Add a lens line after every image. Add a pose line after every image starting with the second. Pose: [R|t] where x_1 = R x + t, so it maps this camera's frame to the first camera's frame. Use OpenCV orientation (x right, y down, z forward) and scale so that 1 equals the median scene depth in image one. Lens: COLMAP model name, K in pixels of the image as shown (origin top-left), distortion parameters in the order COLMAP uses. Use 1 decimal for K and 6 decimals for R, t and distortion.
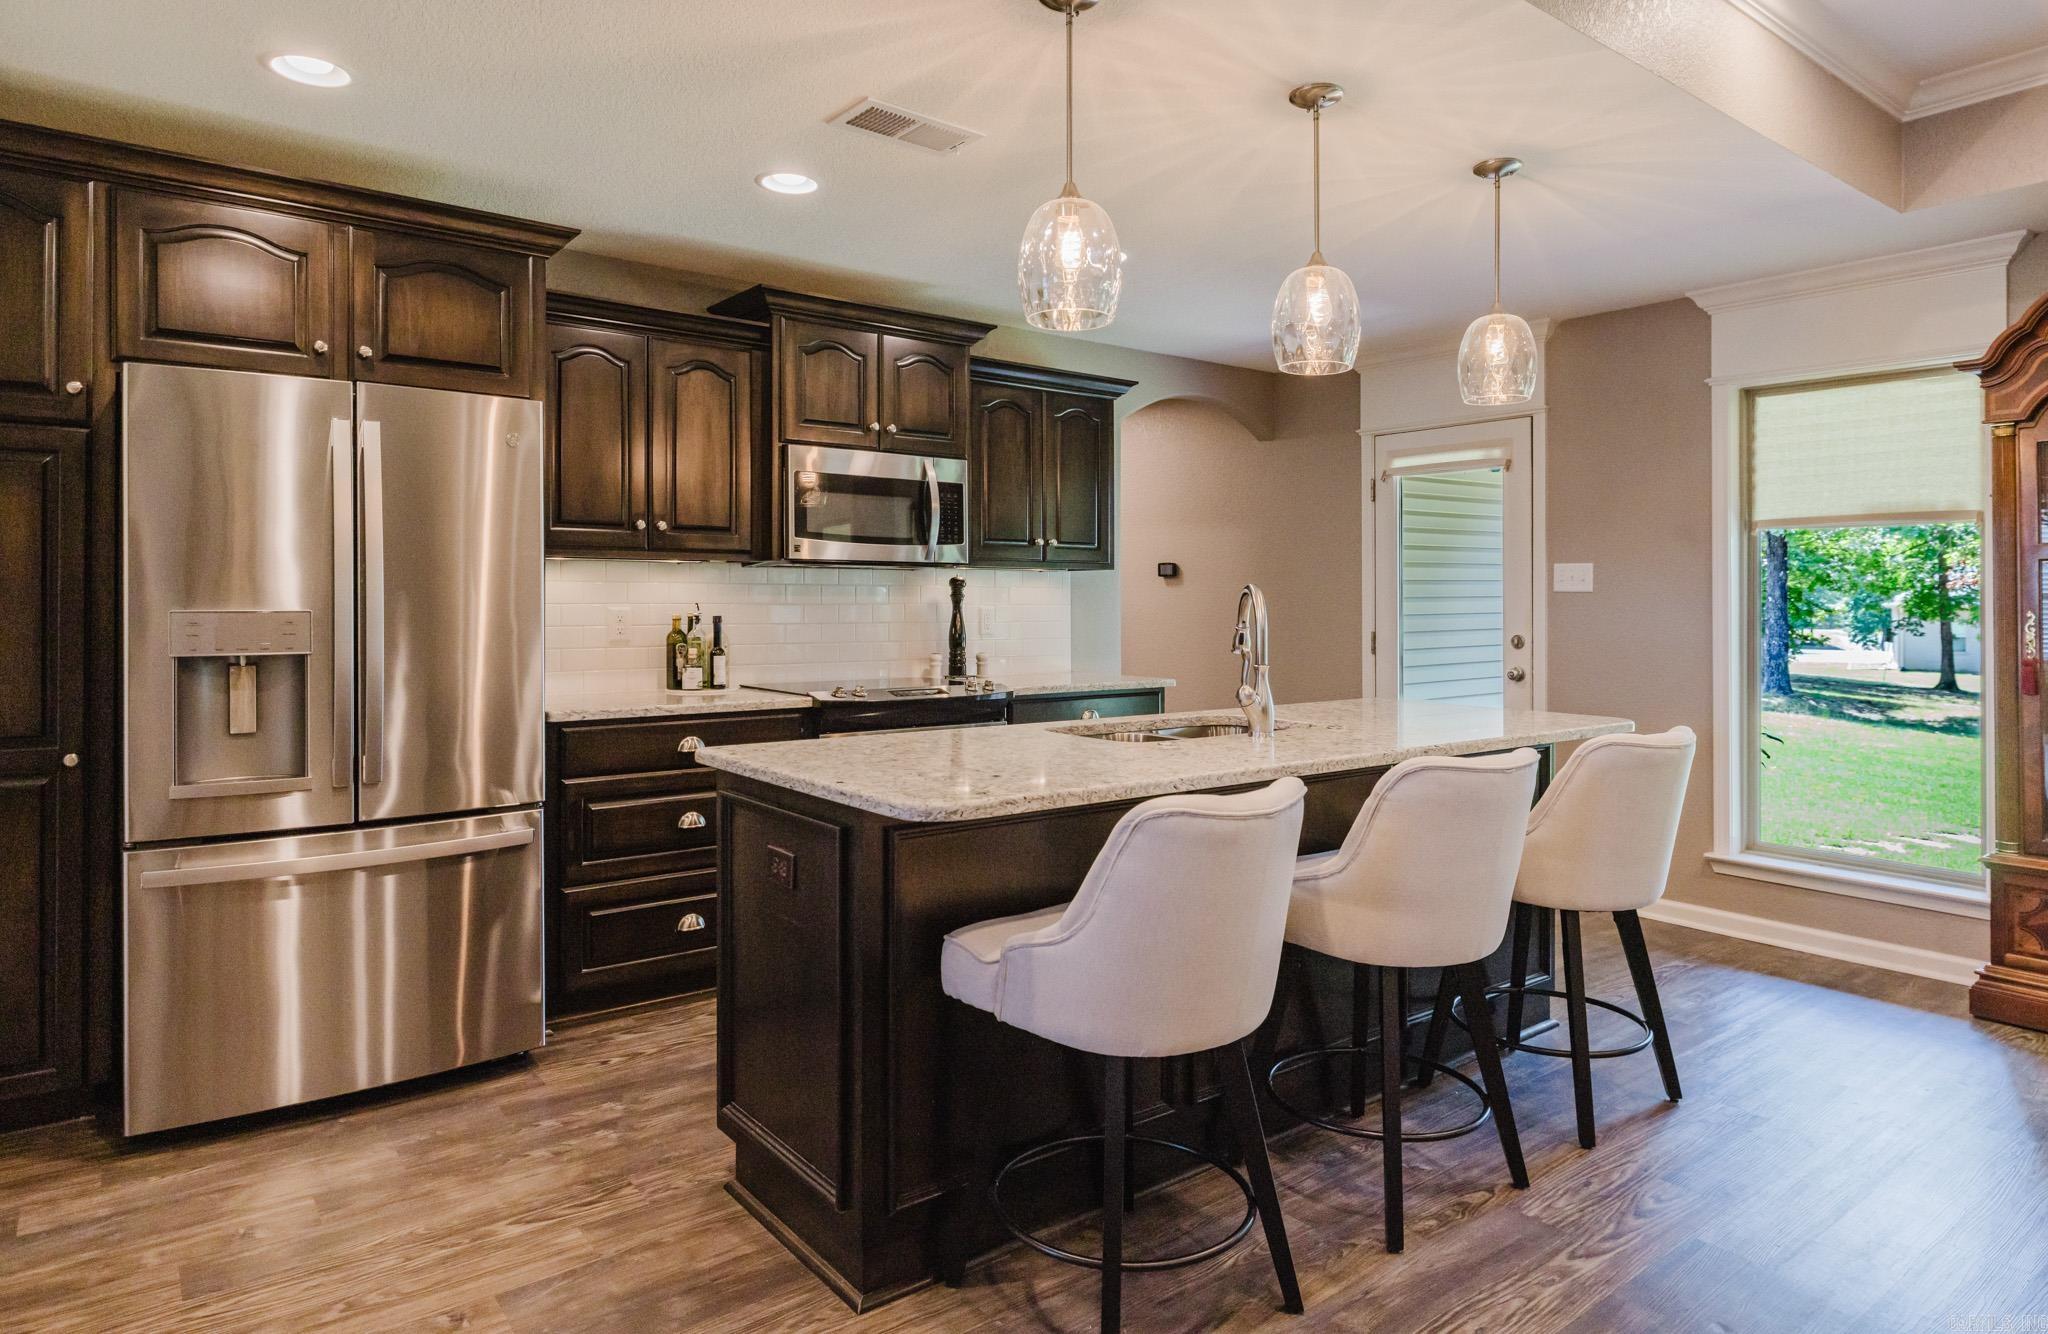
lens RADIAL K [[1201.8, 0, 1024.3], [0, 1201.8, 587.5], [0, 0, 1]] dist [0.003408, -0.005418]
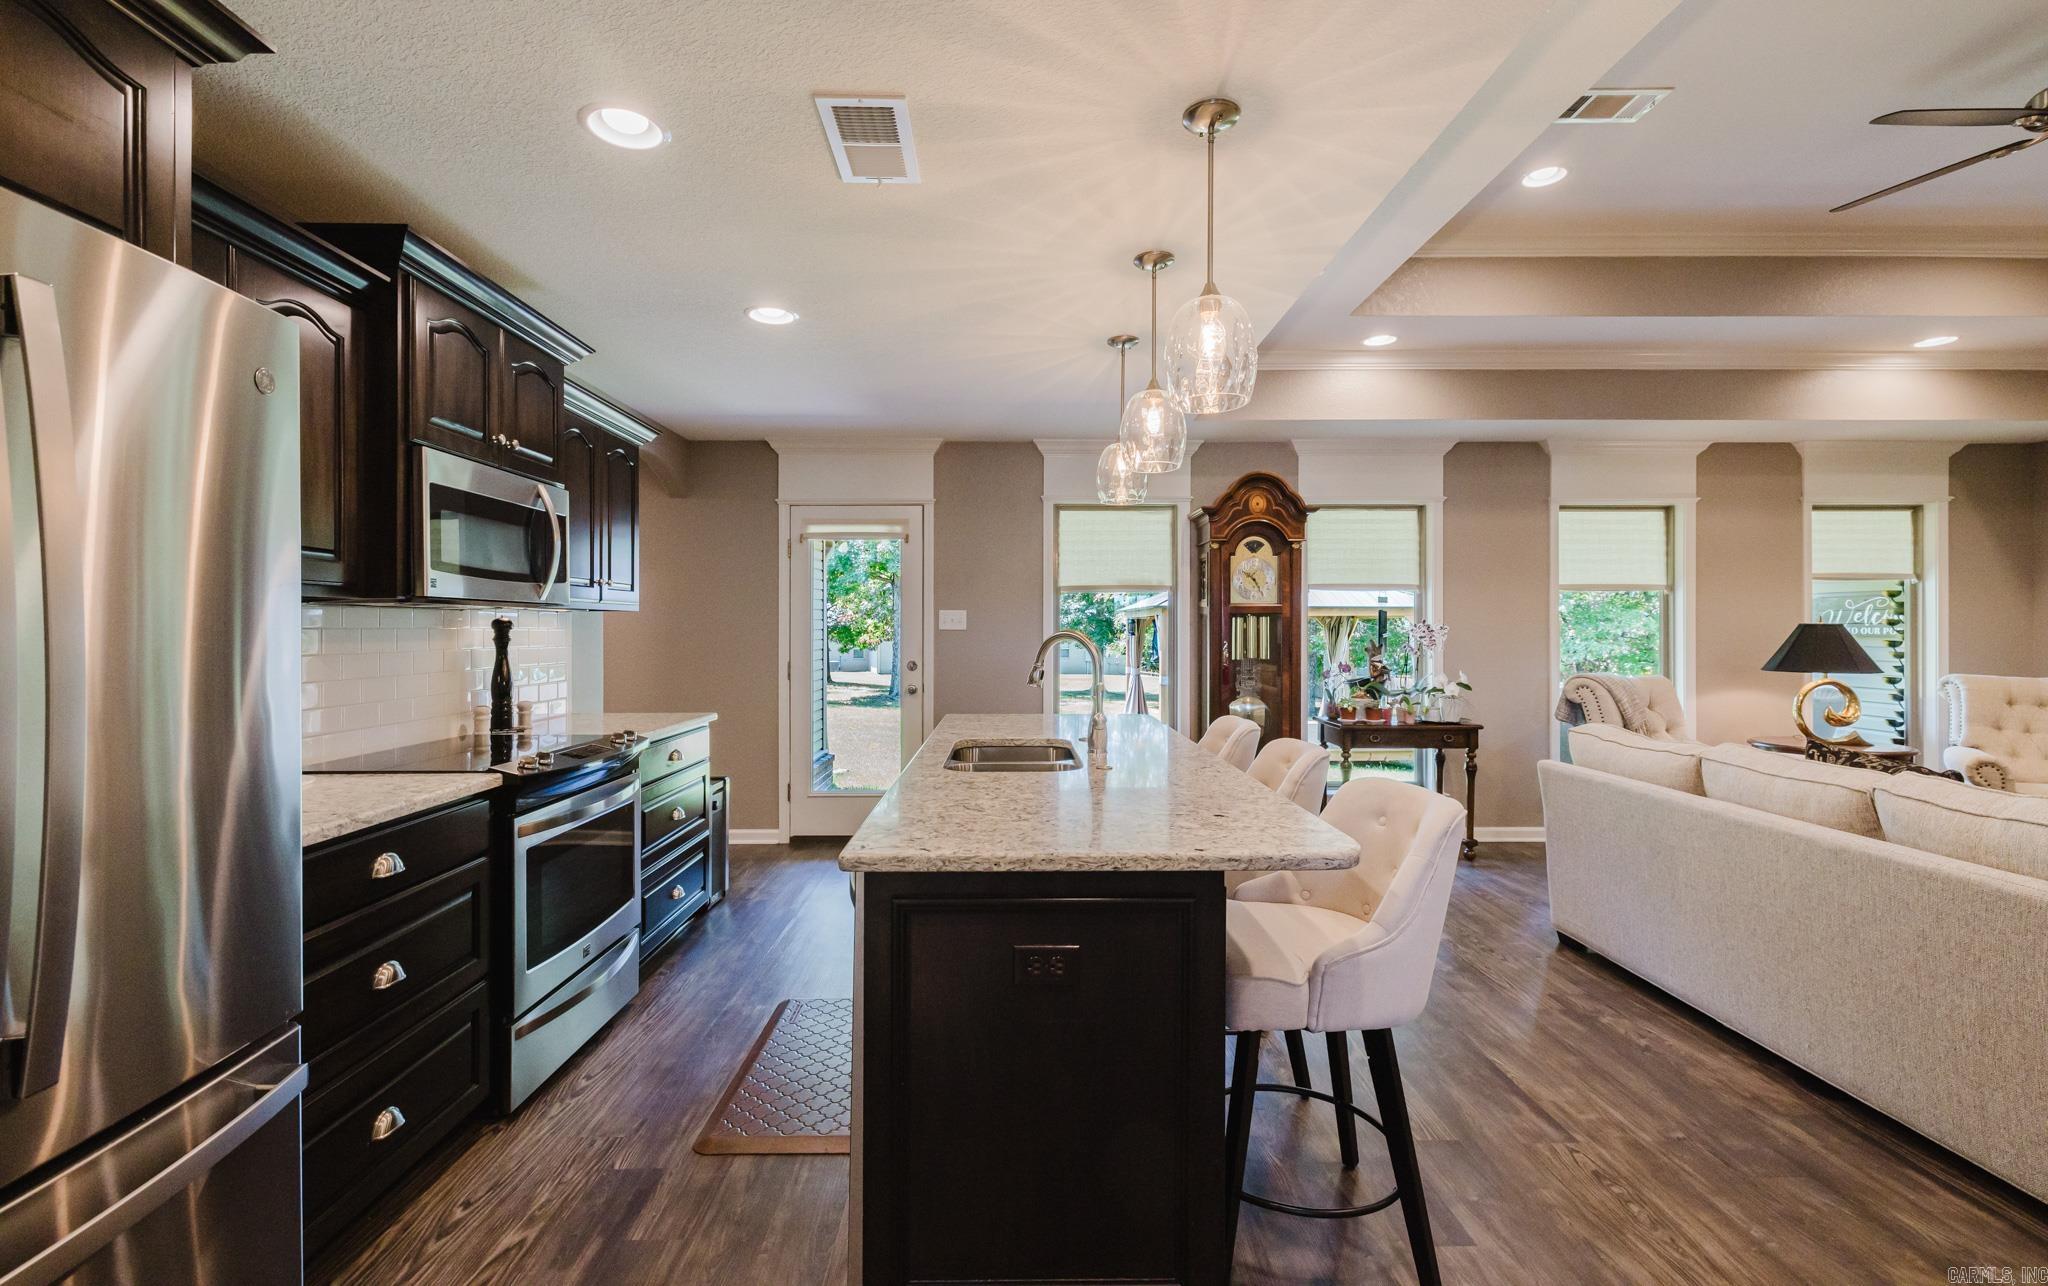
lens RADIAL K [[875.6, 0, 1028.4], [0, 875.6, 618.9], [0, 0, 1]] dist [0.000388, 0.001562]
pose [[0.597627, 0.003270, 0.801768, -0.404725], [-0.002927, 0.999994, -0.001897, -0.009404], [-0.801769, -0.001213, 0.597633, 0.355638]]
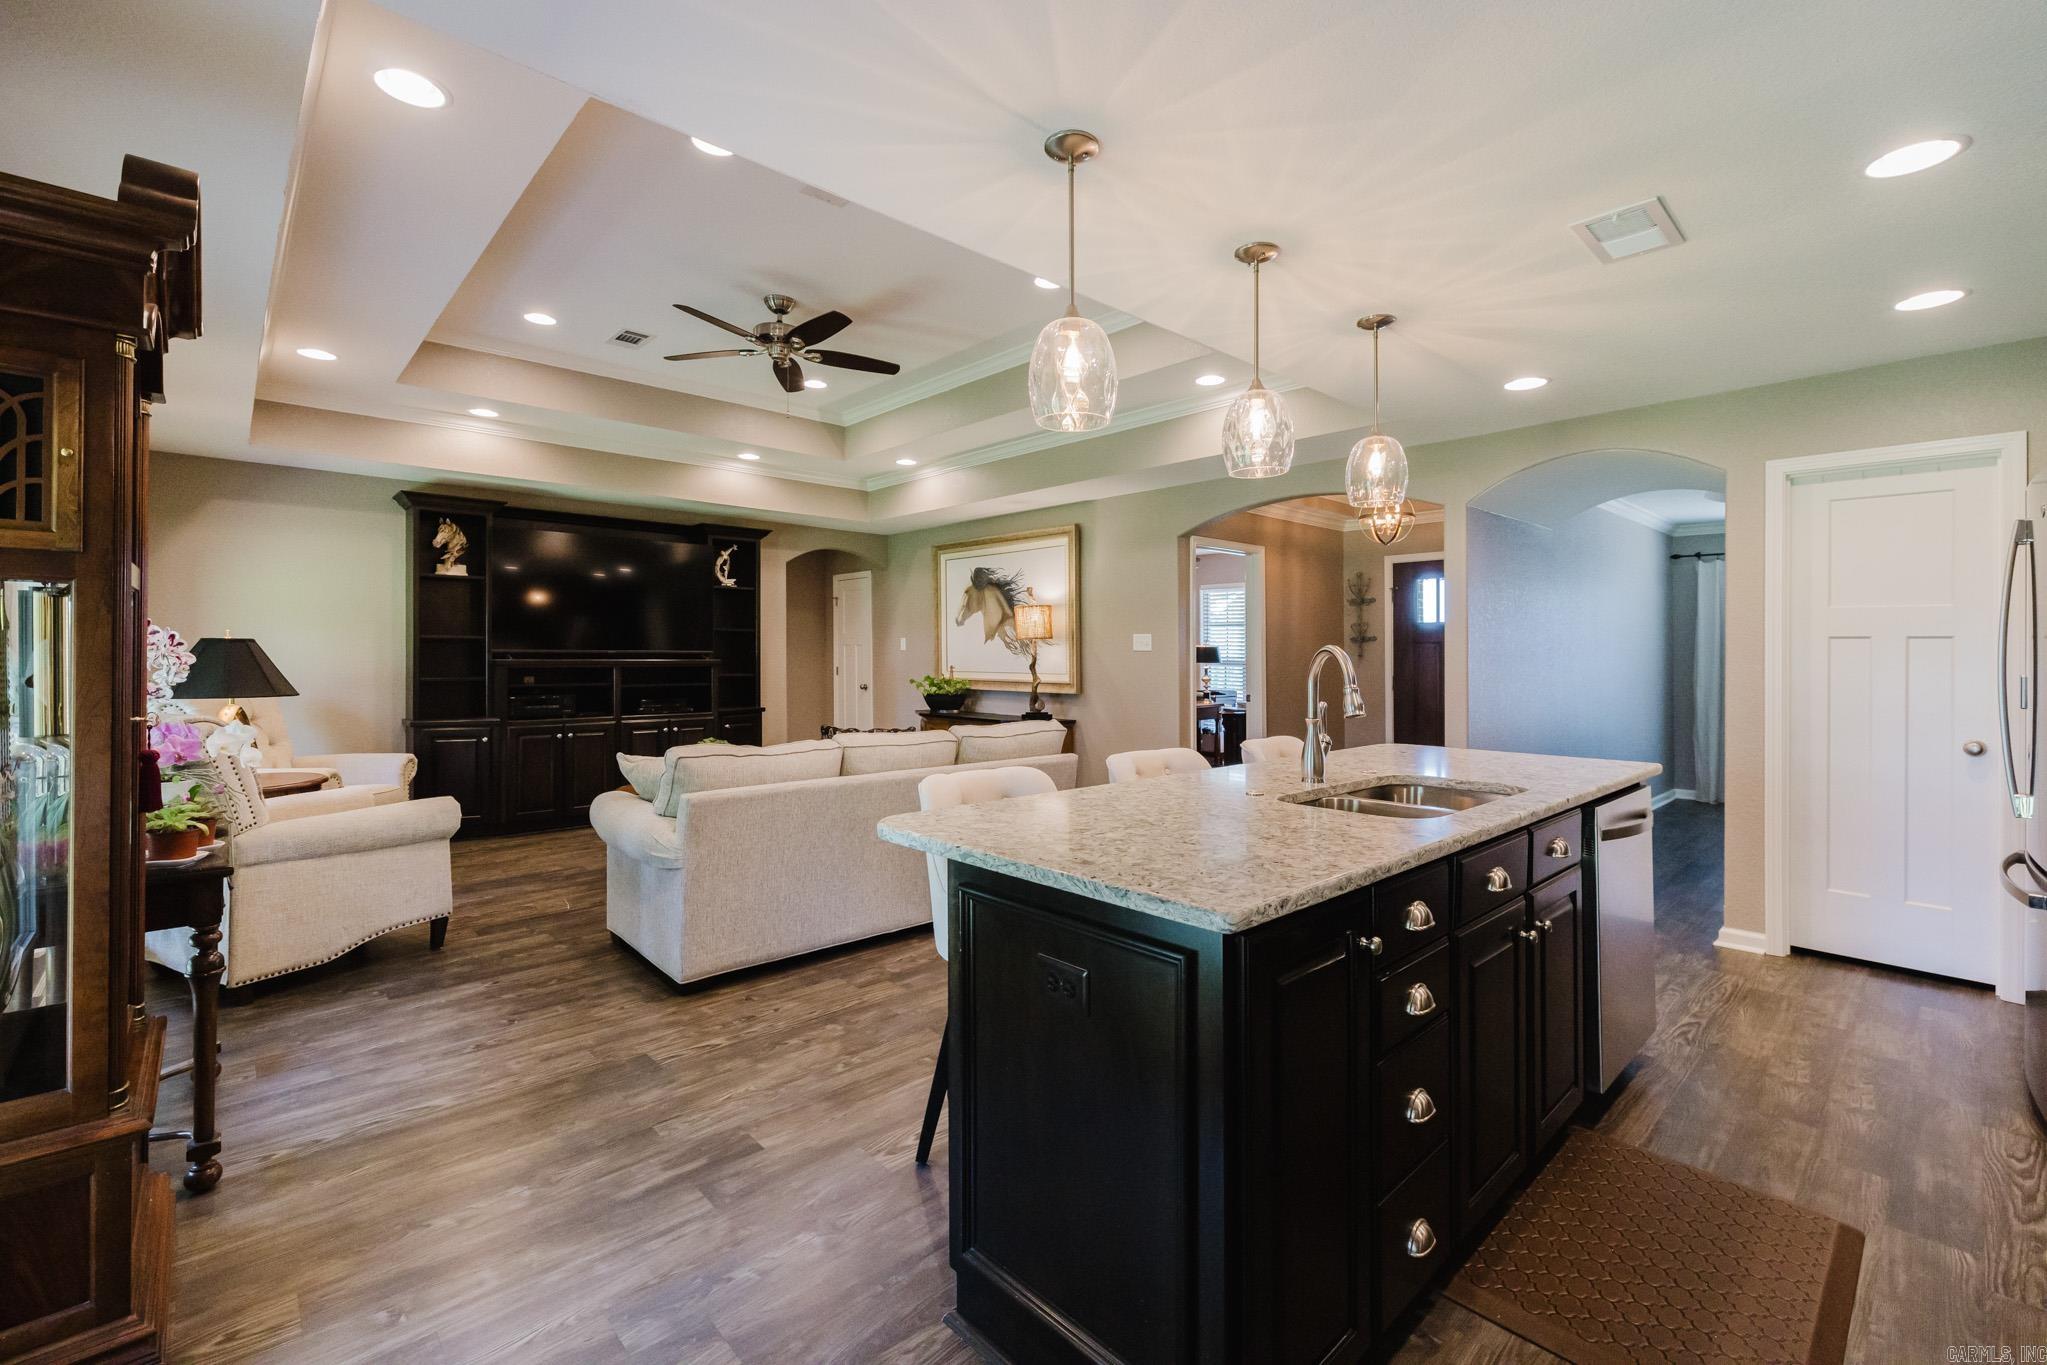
lens RADIAL K [[871.8, 0, 1041.3], [0, 871.8, 627.9], [0, 0, 1]] dist [0.017408, -0.000004]
pose [[-0.994253, -0.010357, -0.106557, 0.376294], [-0.006432, 0.999290, -0.037110, 0.009237], [0.106865, -0.036212, -0.993614, 1.256803]]
